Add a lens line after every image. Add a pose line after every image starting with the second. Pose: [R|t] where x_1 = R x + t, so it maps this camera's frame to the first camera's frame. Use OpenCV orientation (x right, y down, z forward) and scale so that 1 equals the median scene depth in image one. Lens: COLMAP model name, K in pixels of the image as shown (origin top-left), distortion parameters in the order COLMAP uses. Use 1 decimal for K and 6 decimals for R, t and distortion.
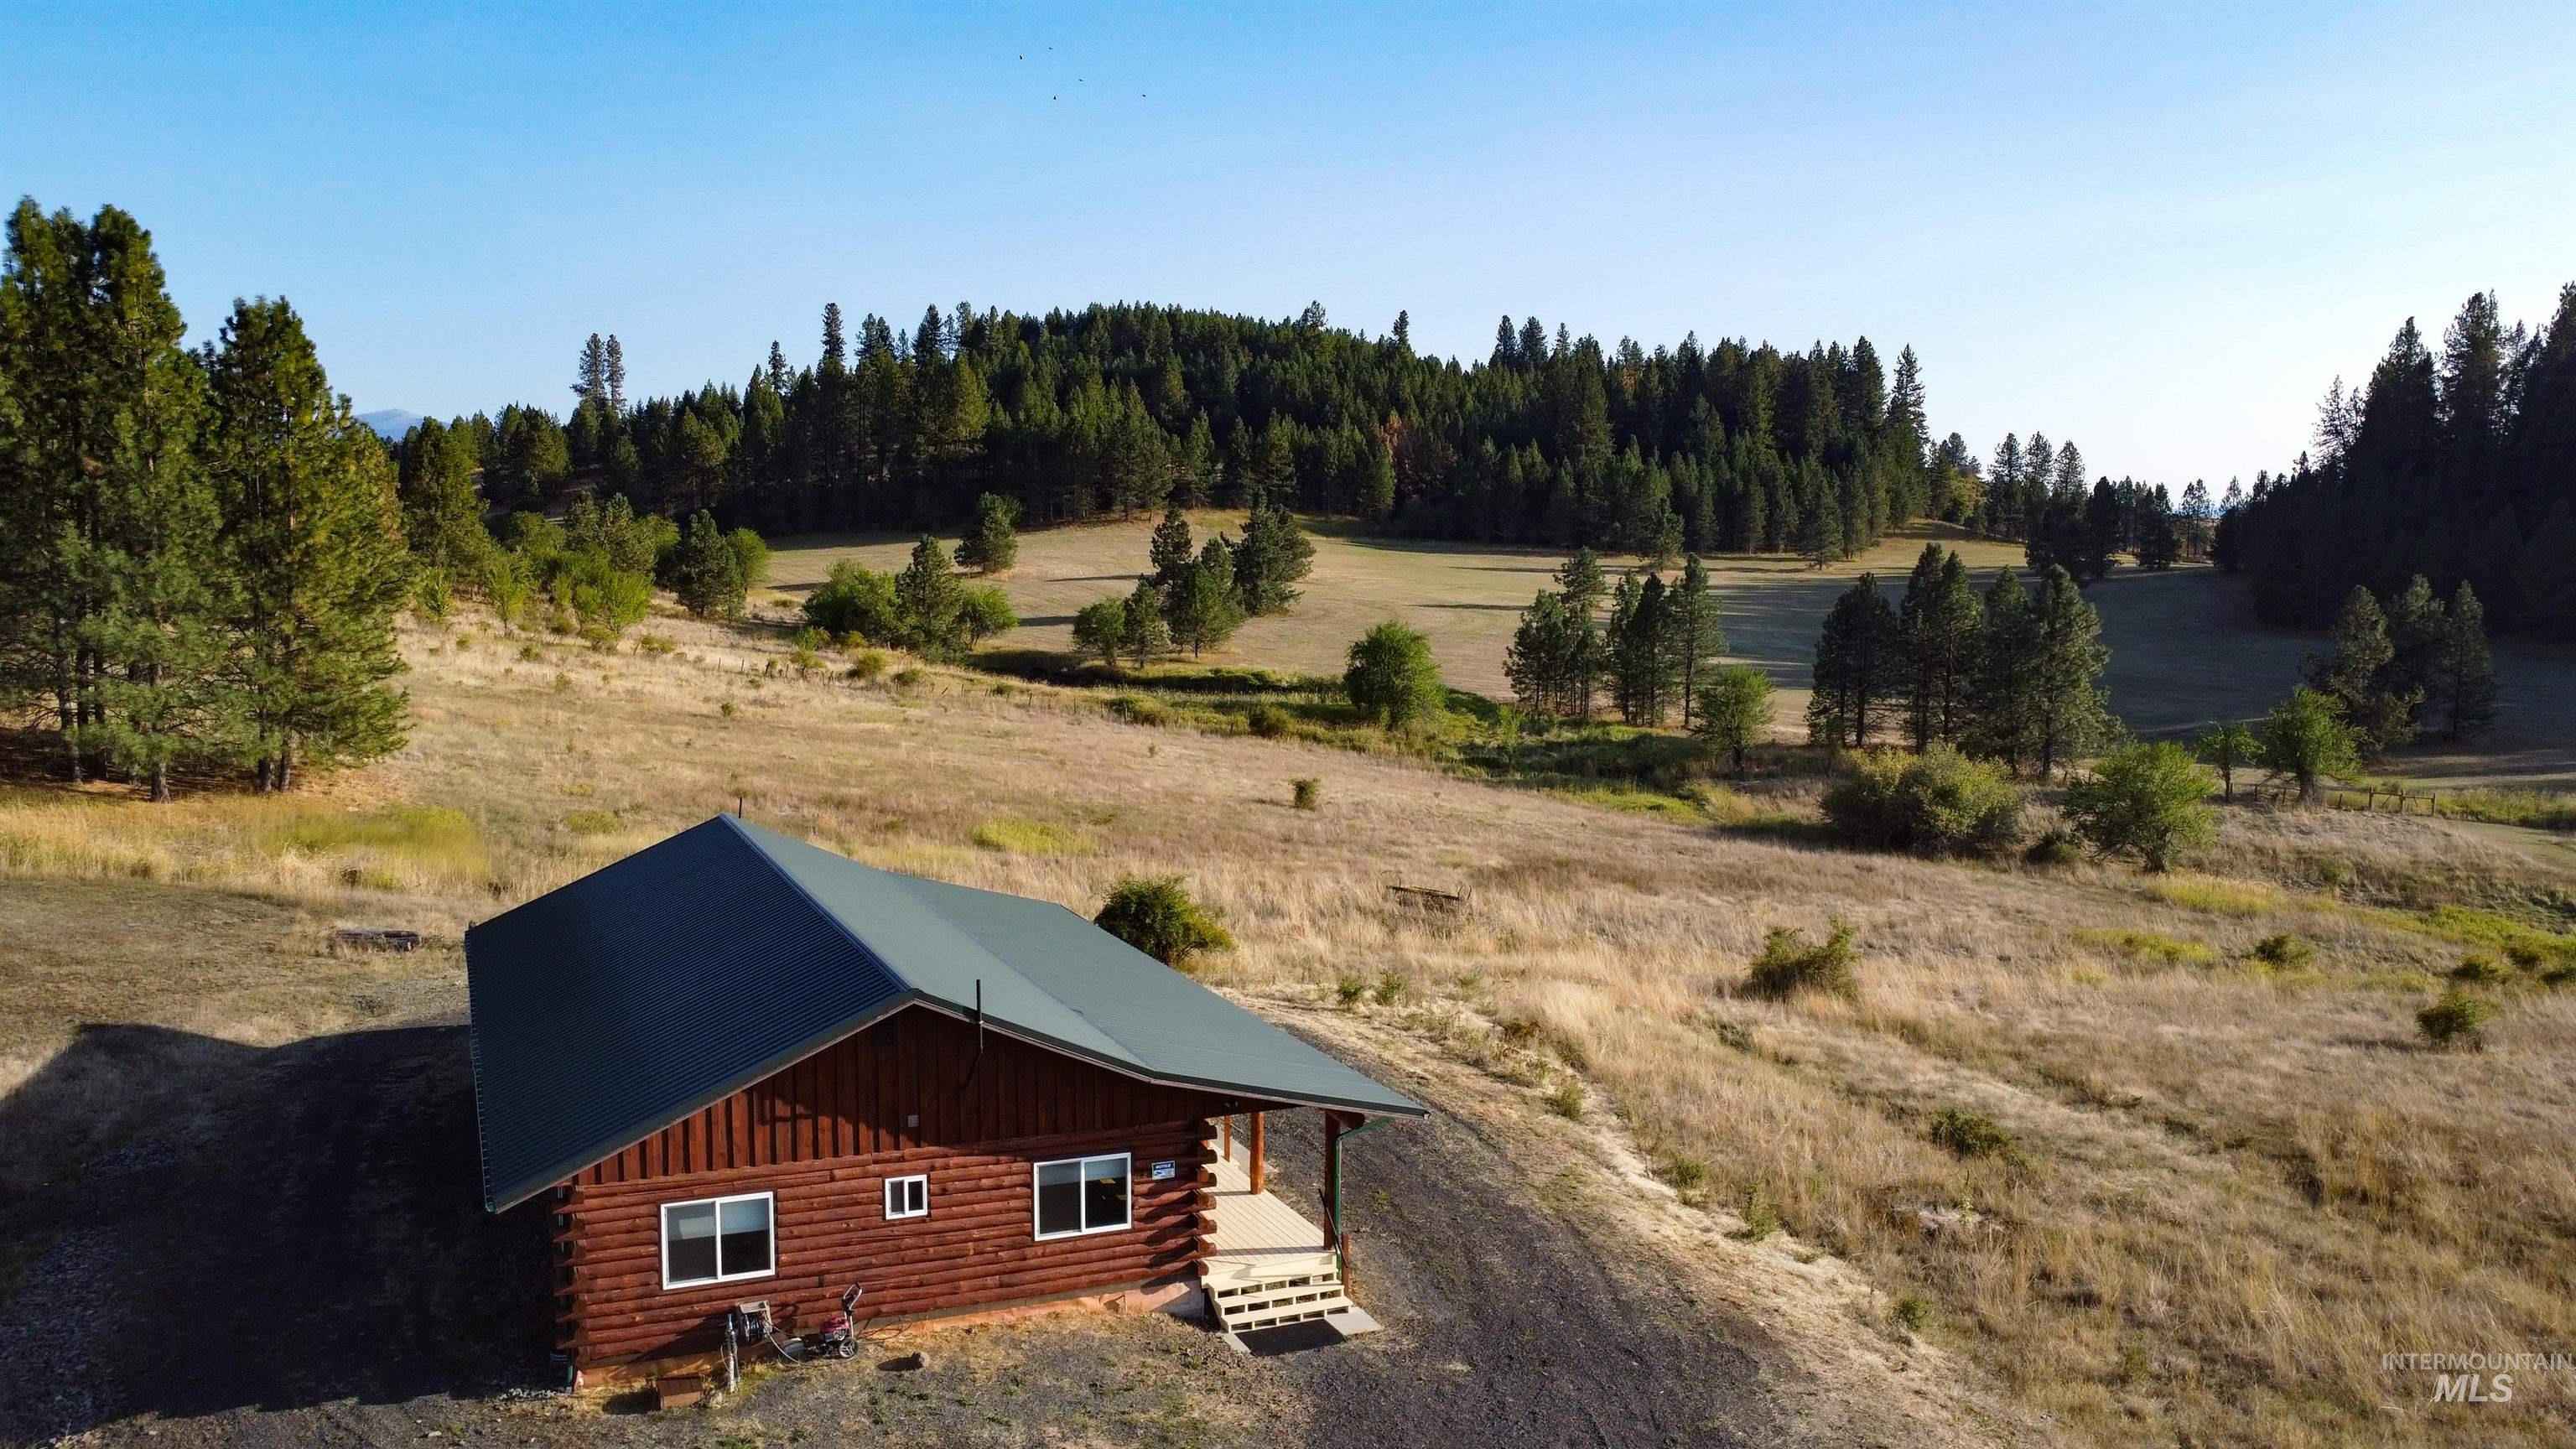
lens RADIAL K [[2001.3, 0, 1288.0], [0, 2001.3, 724.5], [0, 0, 1]] dist [-0.258868, 0.572960]
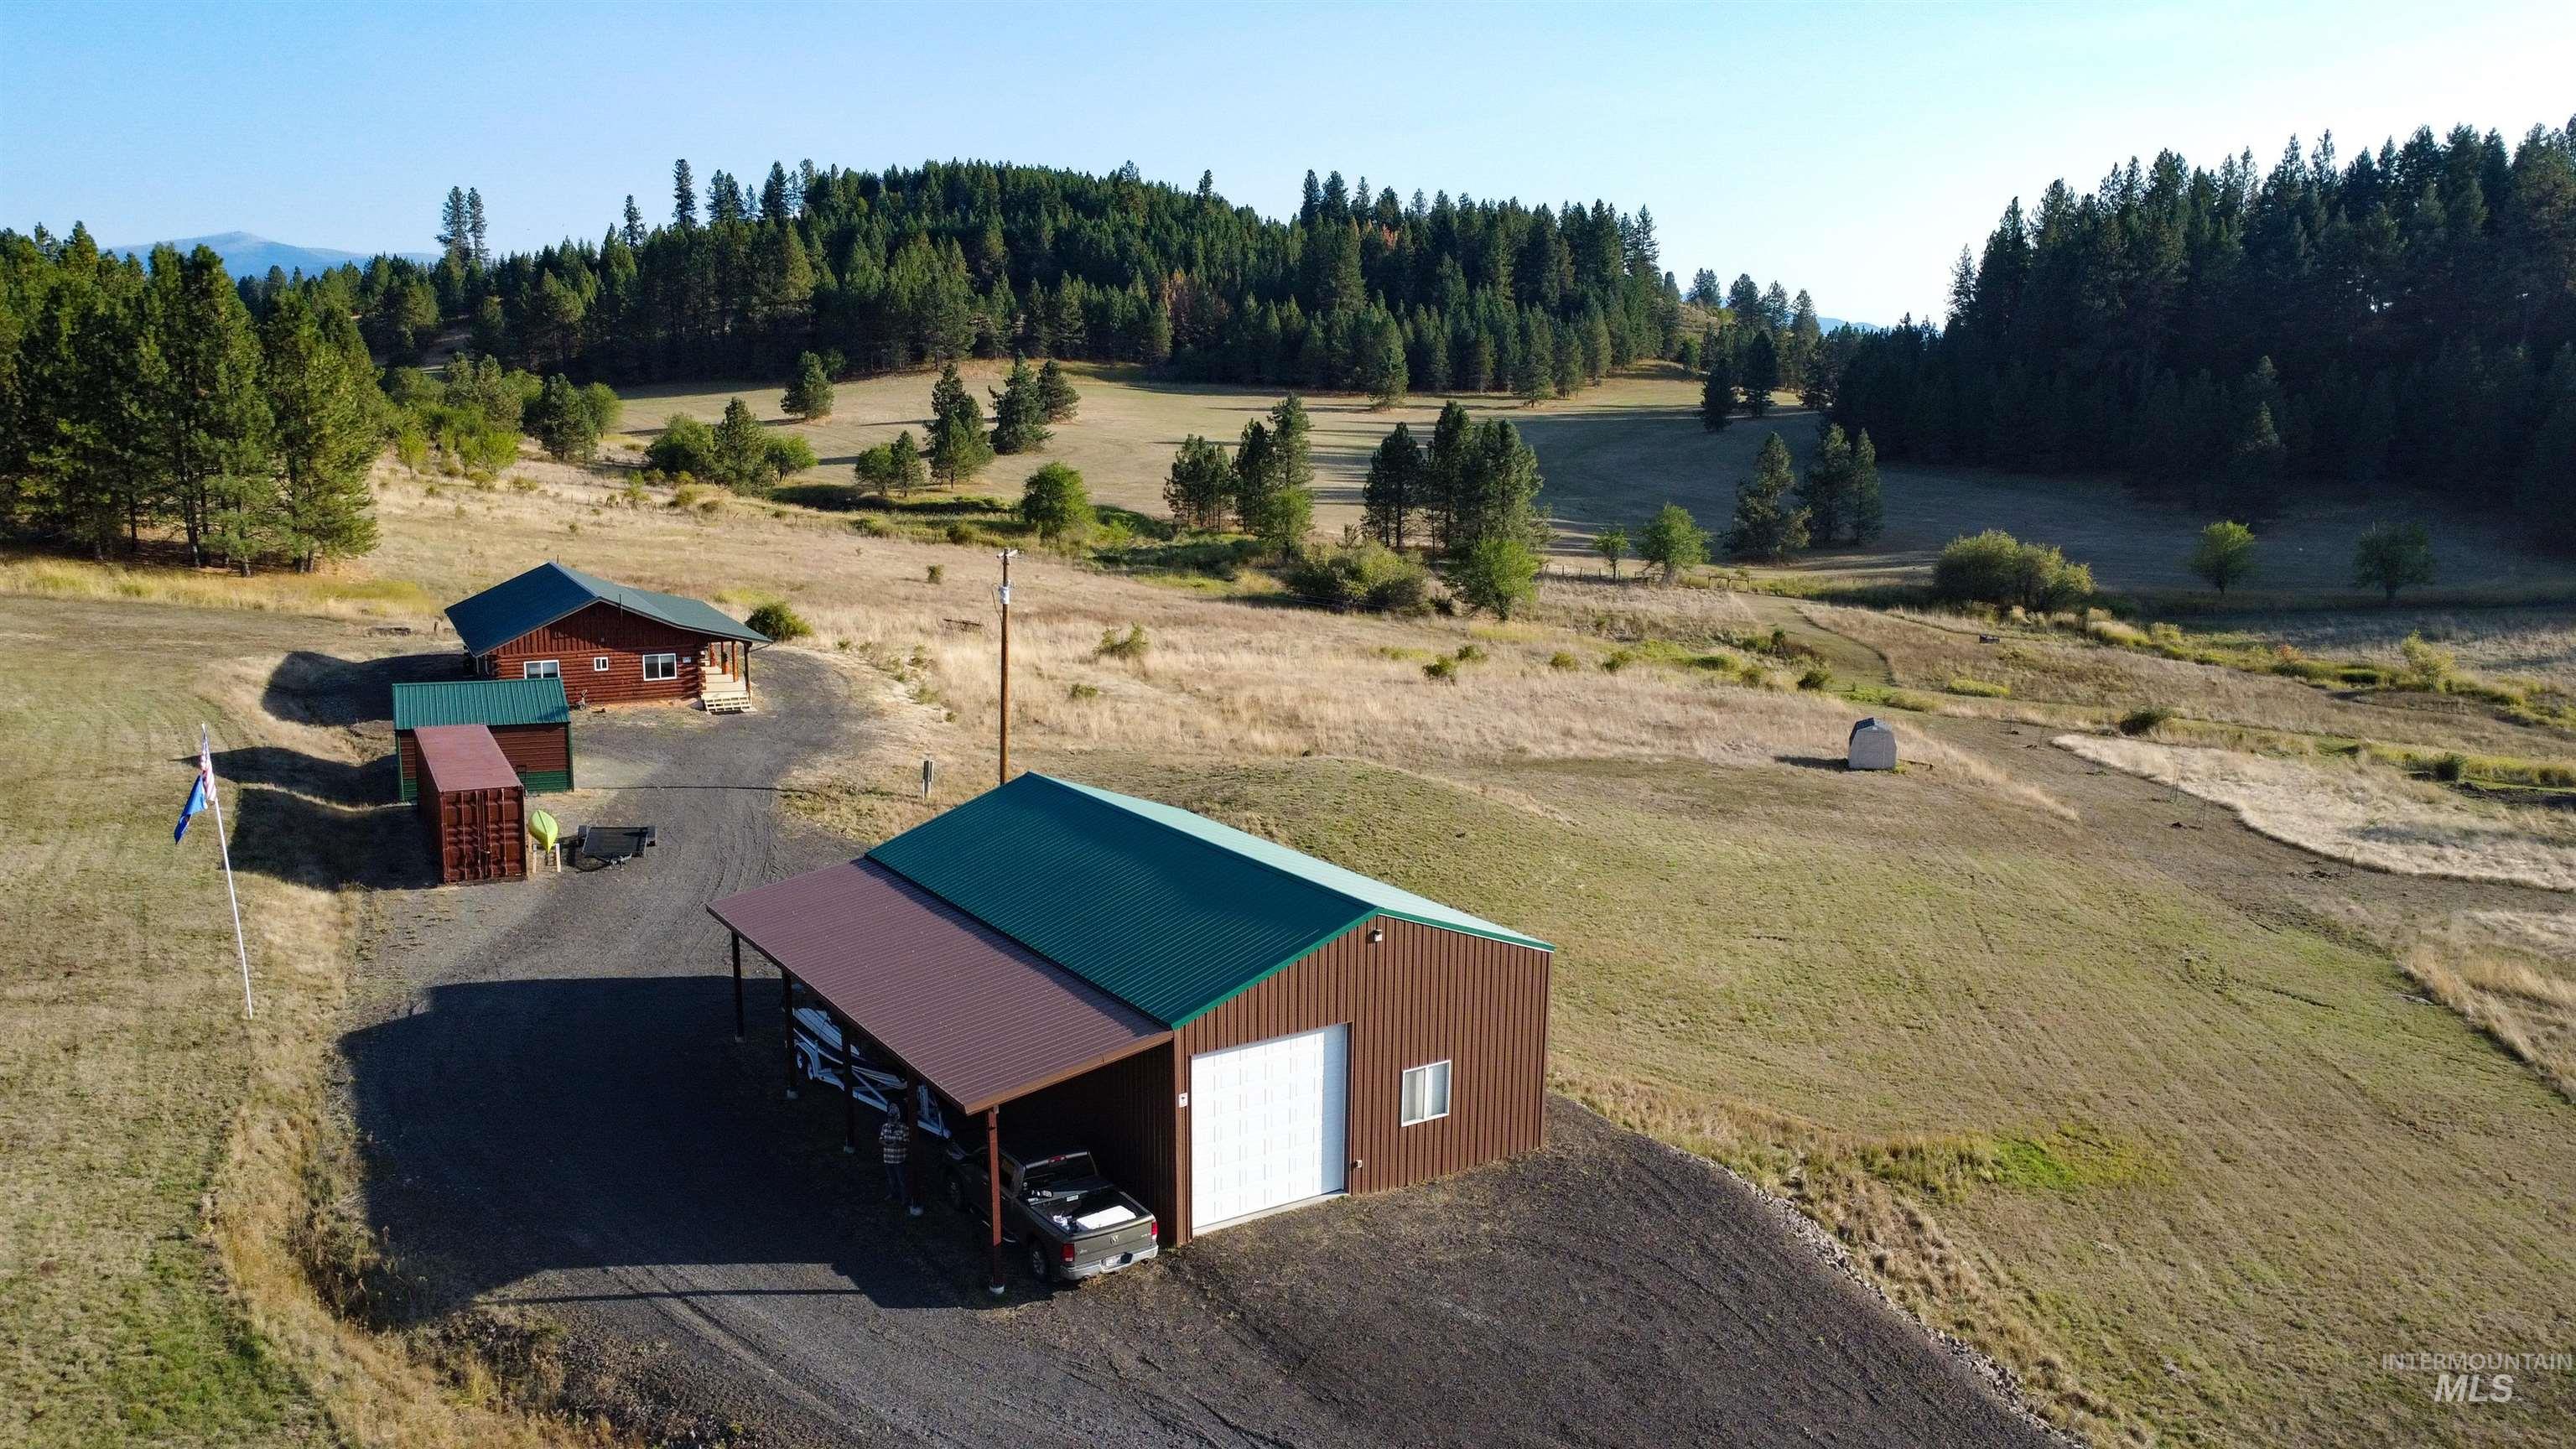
lens RADIAL K [[1925.0, 0, 1288.0], [0, 1925.0, 724.5], [0, 0, 1]] dist [-0.140747, 0.215204]
pose [[0.997745, -0.015013, 0.065416, 0.071606], [0.008999, 0.995785, 0.091272, 0.006404], [-0.066510, -0.090477, 0.993675, -0.214929]]
